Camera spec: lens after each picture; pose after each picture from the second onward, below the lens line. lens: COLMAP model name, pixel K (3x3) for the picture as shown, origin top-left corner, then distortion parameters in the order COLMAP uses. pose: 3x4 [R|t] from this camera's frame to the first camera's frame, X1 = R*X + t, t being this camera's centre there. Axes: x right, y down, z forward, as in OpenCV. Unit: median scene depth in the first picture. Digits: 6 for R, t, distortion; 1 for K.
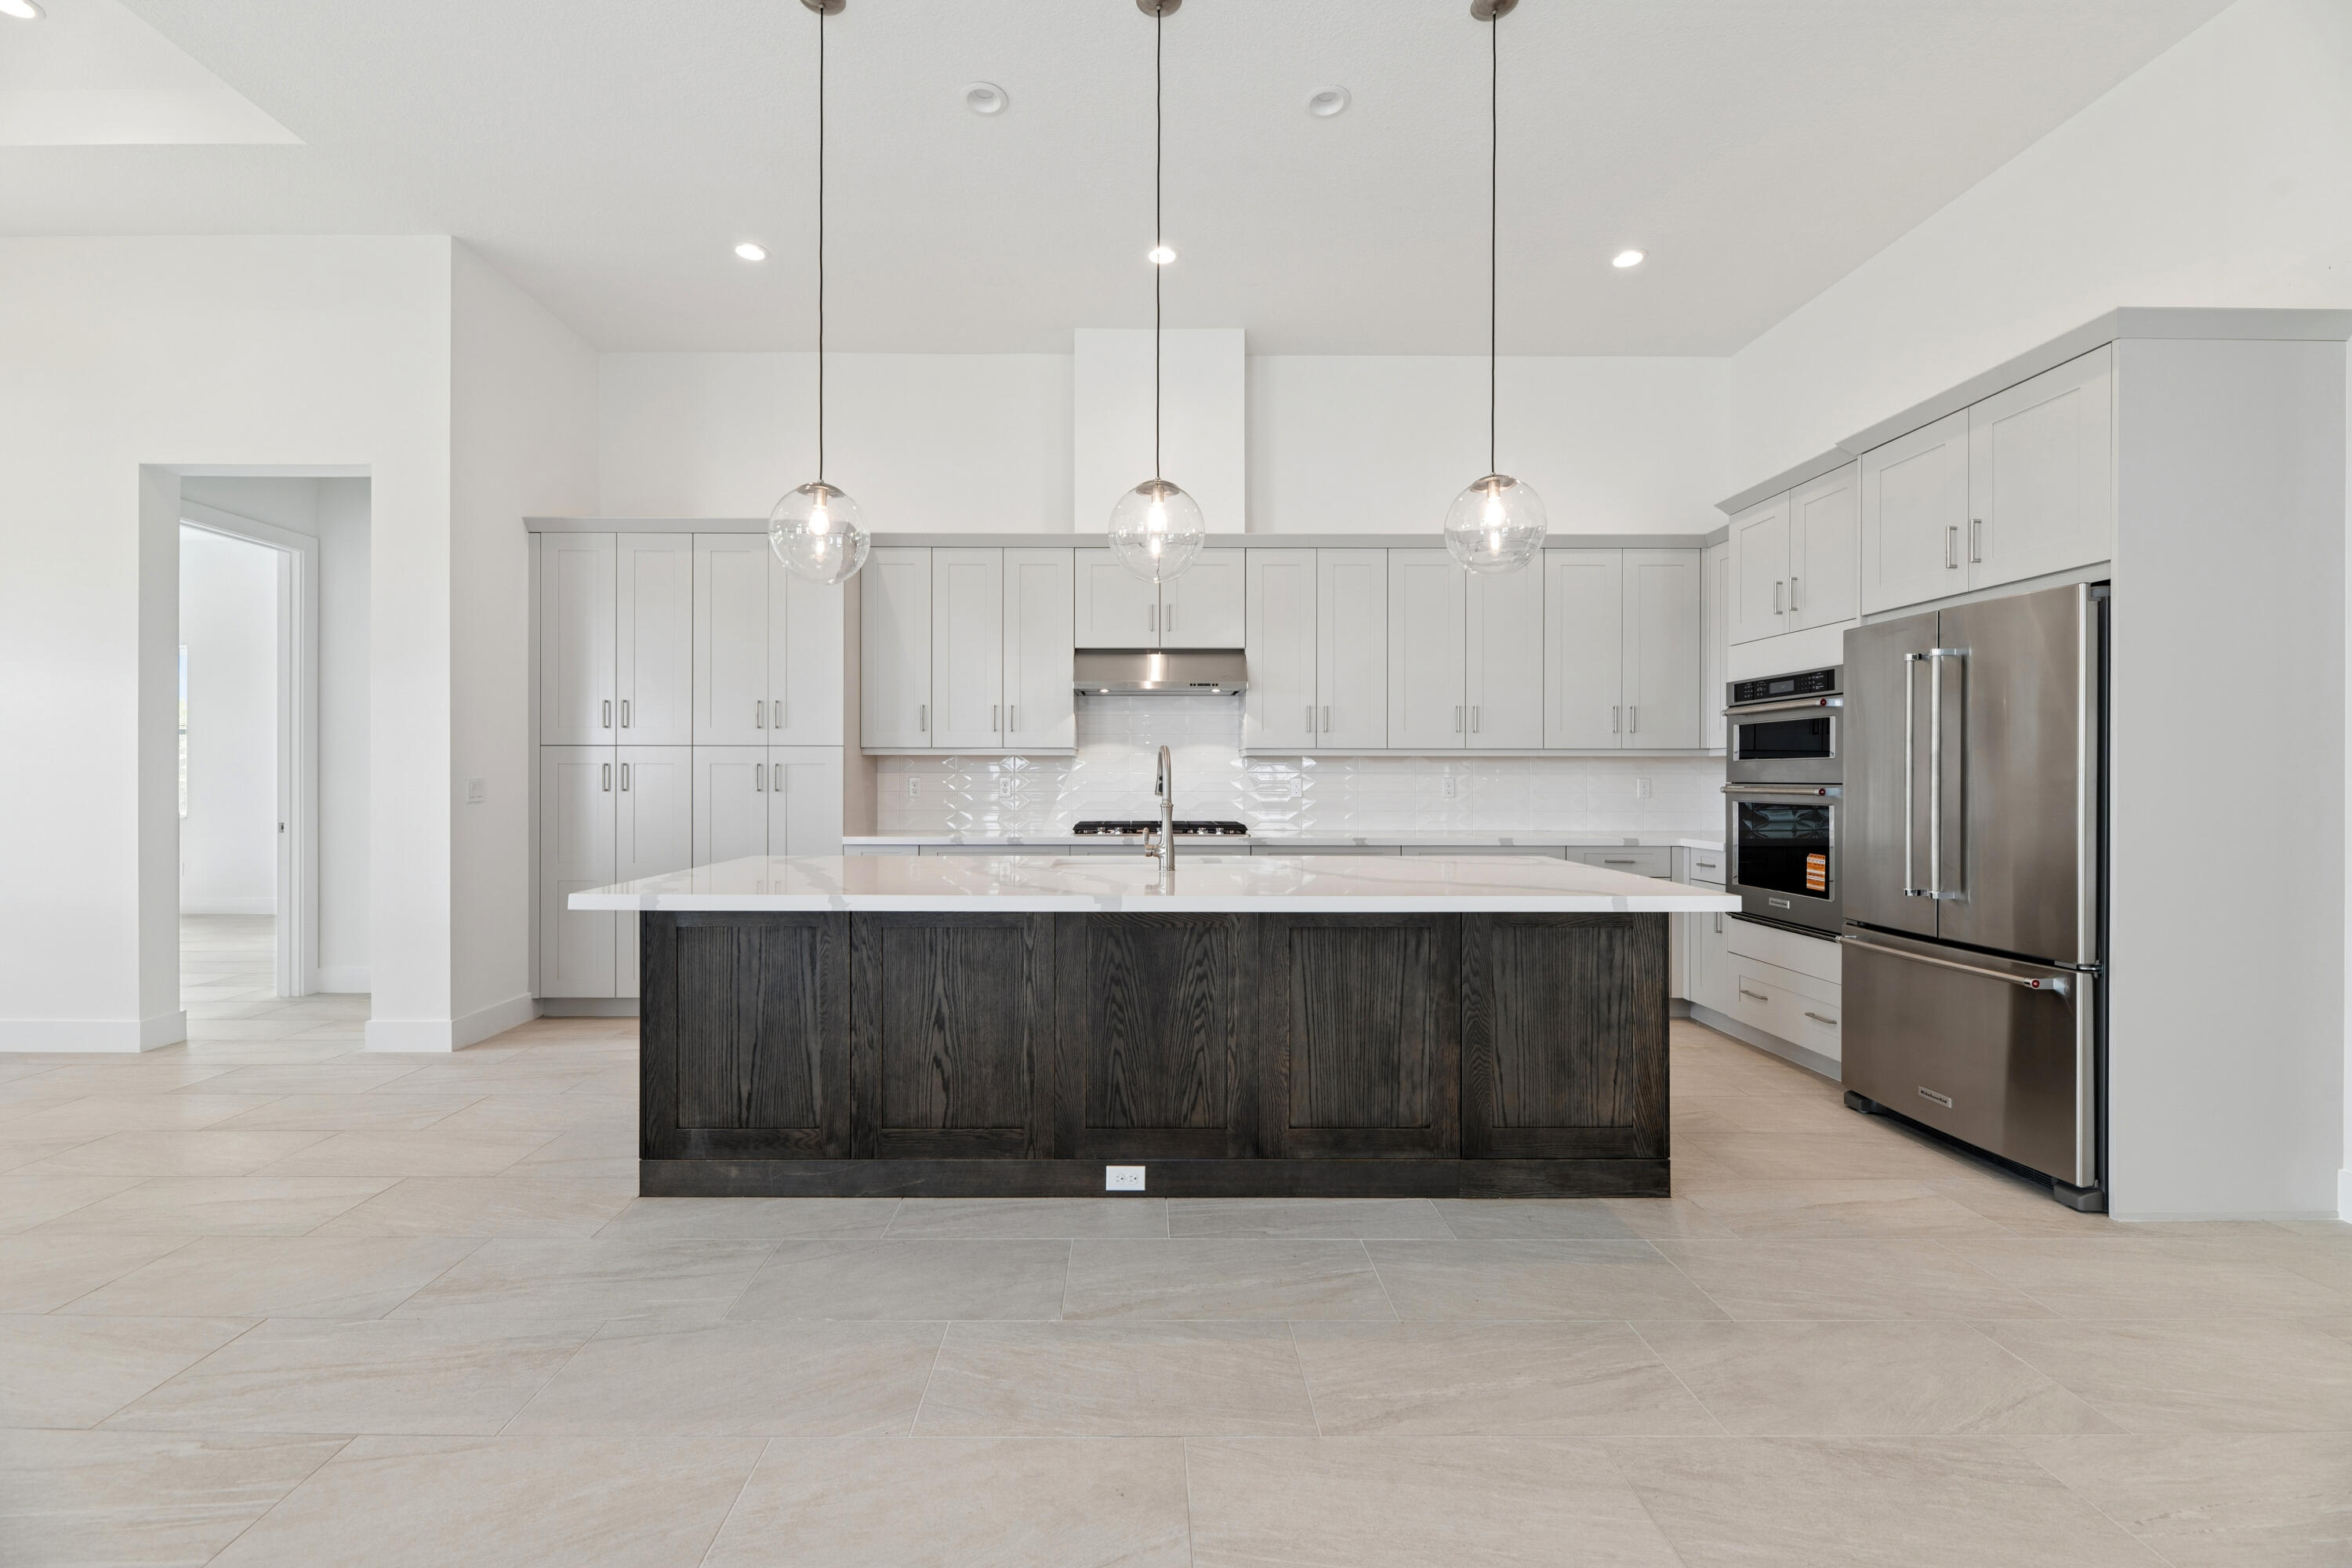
lens RADIAL K [[997.5, 0, 1167.2], [0, 997.5, 773.5], [0, 0, 1]] dist [-0.001372, -0.000447]
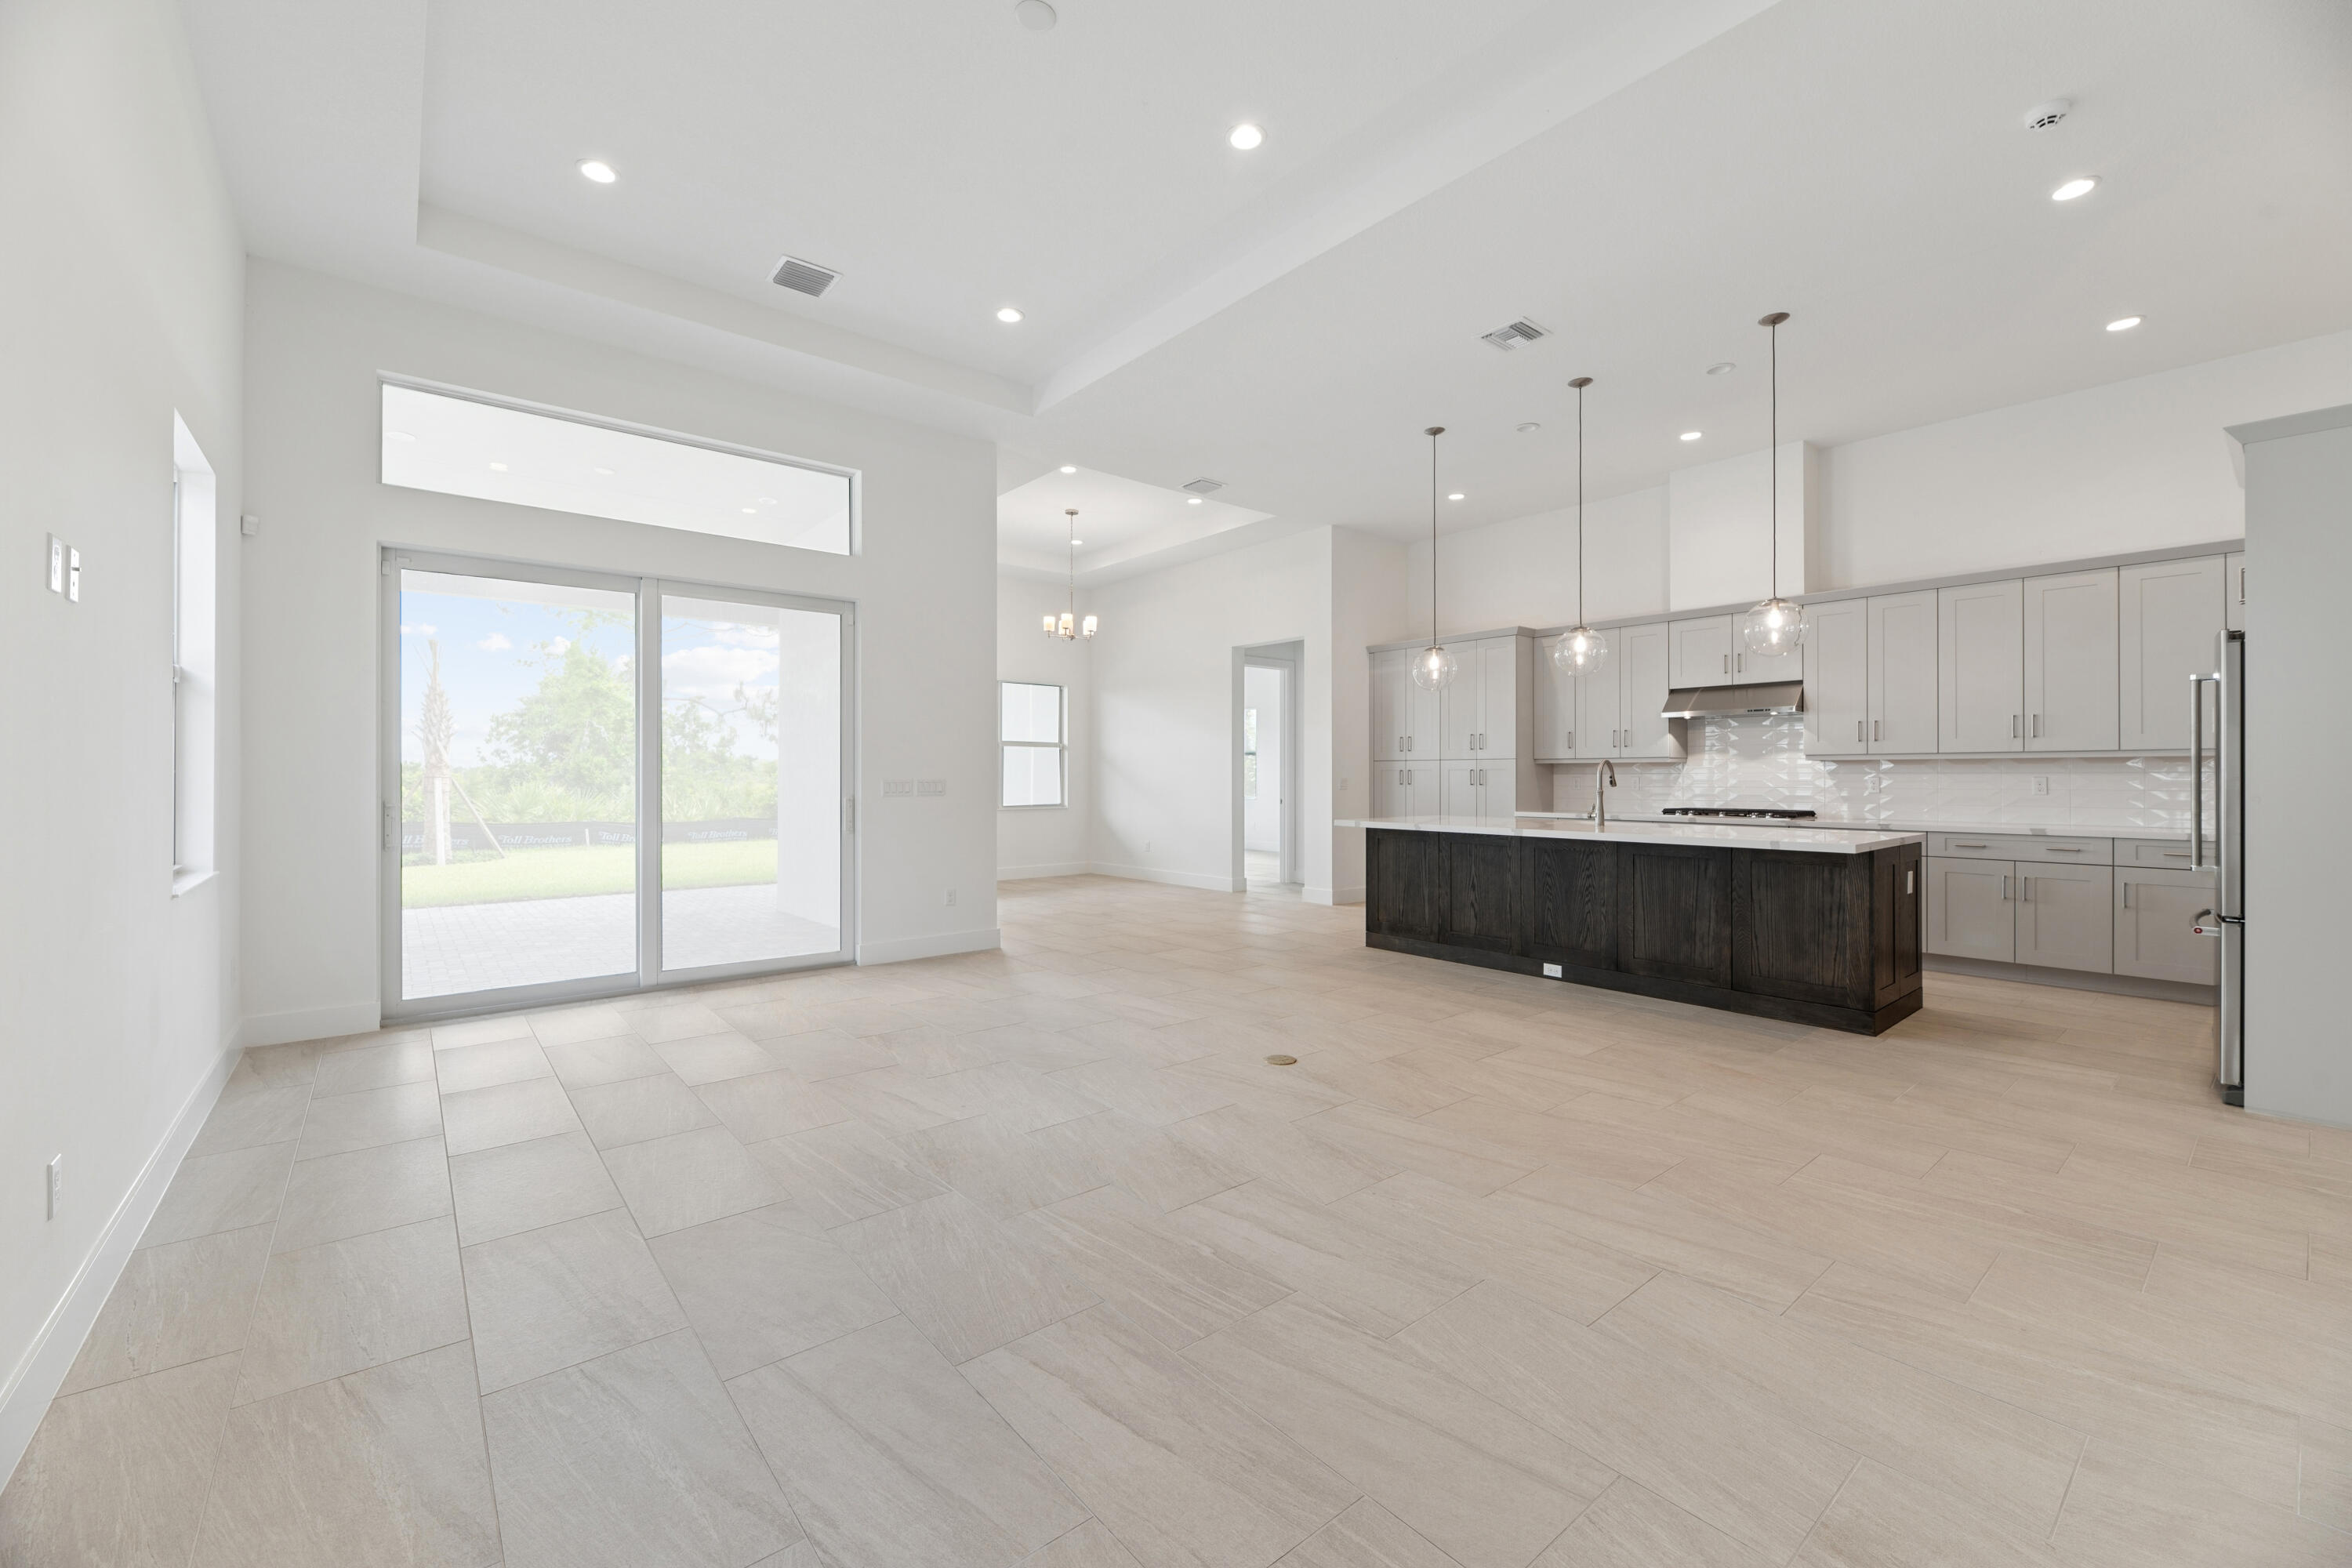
lens RADIAL K [[940.8, 0, 1176.0], [0, 940.8, 784.0], [0, 0, 1]] dist [0.013421, -0.000252]
pose [[0.636507, 0.004535, -0.771258, 0.903492], [0.001405, 0.999974, 0.007040, 0.005426], [0.771270, -0.005565, 0.636484, -0.784881]]
